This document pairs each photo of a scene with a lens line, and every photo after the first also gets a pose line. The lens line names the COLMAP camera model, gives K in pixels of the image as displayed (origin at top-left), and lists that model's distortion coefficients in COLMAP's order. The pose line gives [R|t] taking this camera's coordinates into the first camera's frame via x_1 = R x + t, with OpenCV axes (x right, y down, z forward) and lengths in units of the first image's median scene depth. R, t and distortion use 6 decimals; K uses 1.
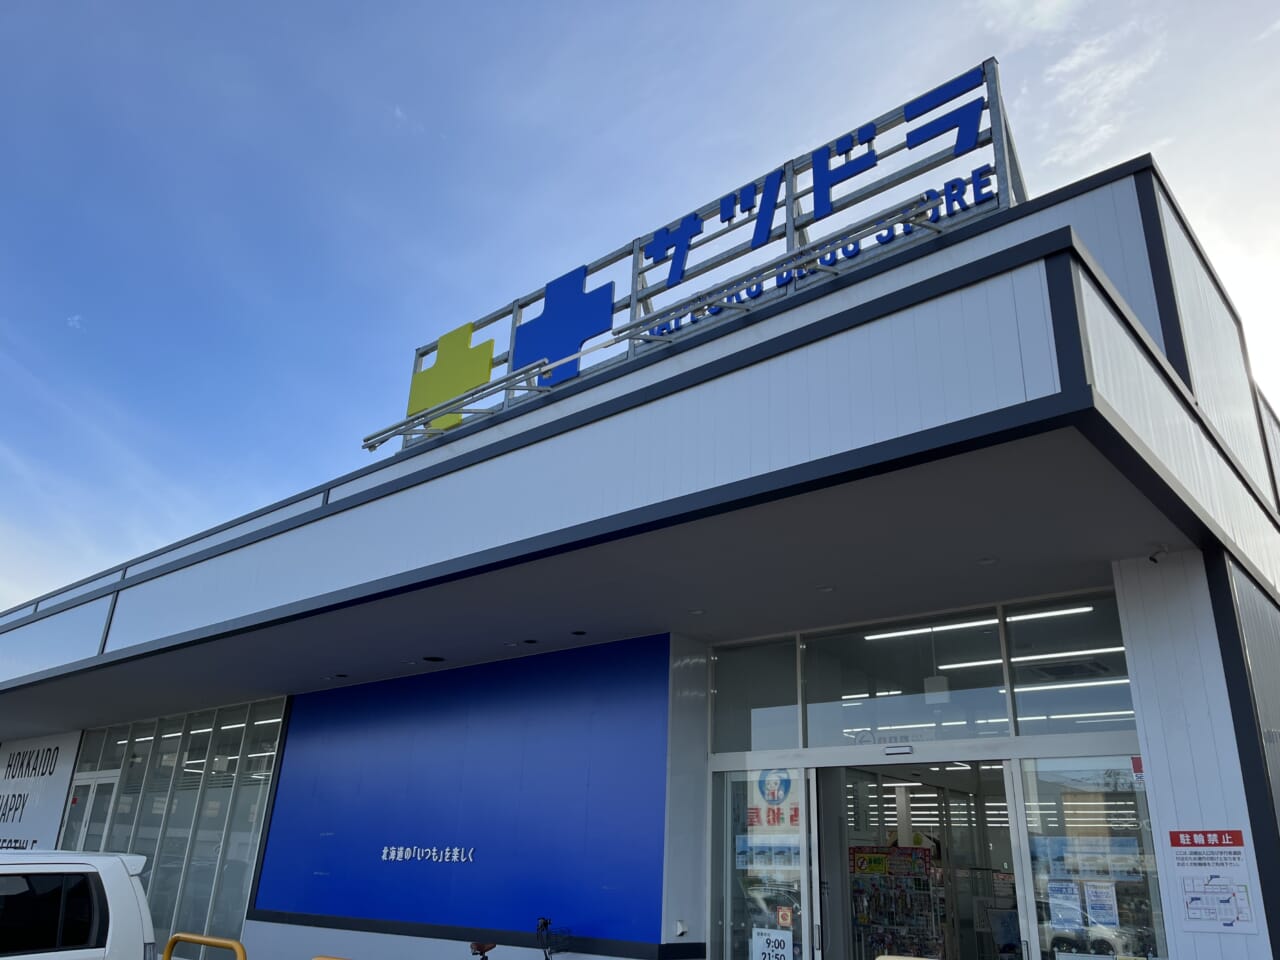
lens RADIAL K [[960.1, 0, 642.4], [0, 960.1, 484.1], [0, 0, 1]] dist [0.054066, -0.048703]
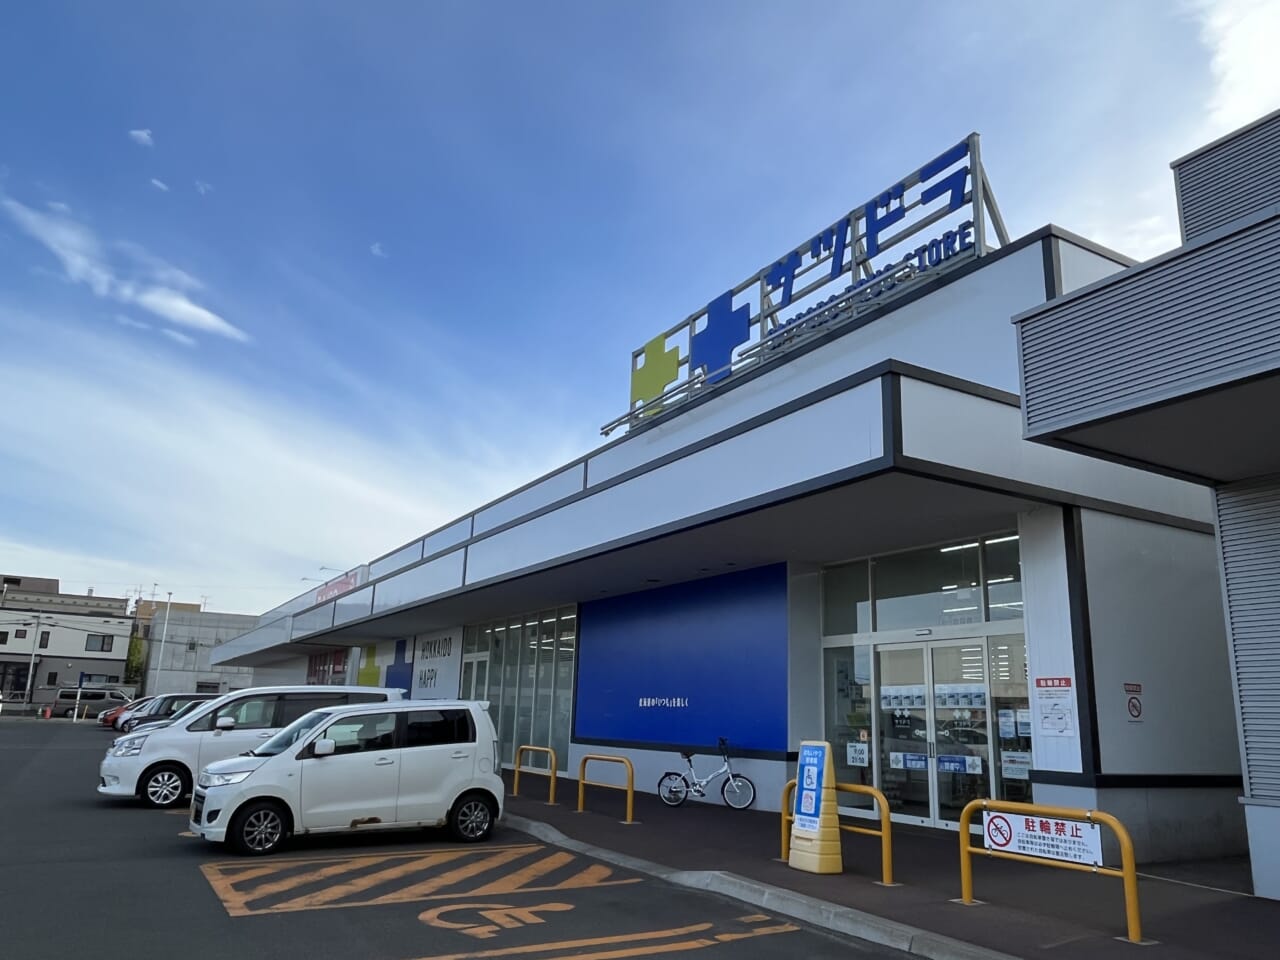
lens RADIAL K [[930.0, 0, 639.3], [0, 930.0, 481.6], [0, 0, 1]] dist [0.002050, 0.006461]
pose [[0.944060, -0.089139, -0.317498, 0.255696], [0.128431, 0.986142, 0.105018, -0.136179], [0.303737, -0.139920, 0.942426, -0.389093]]
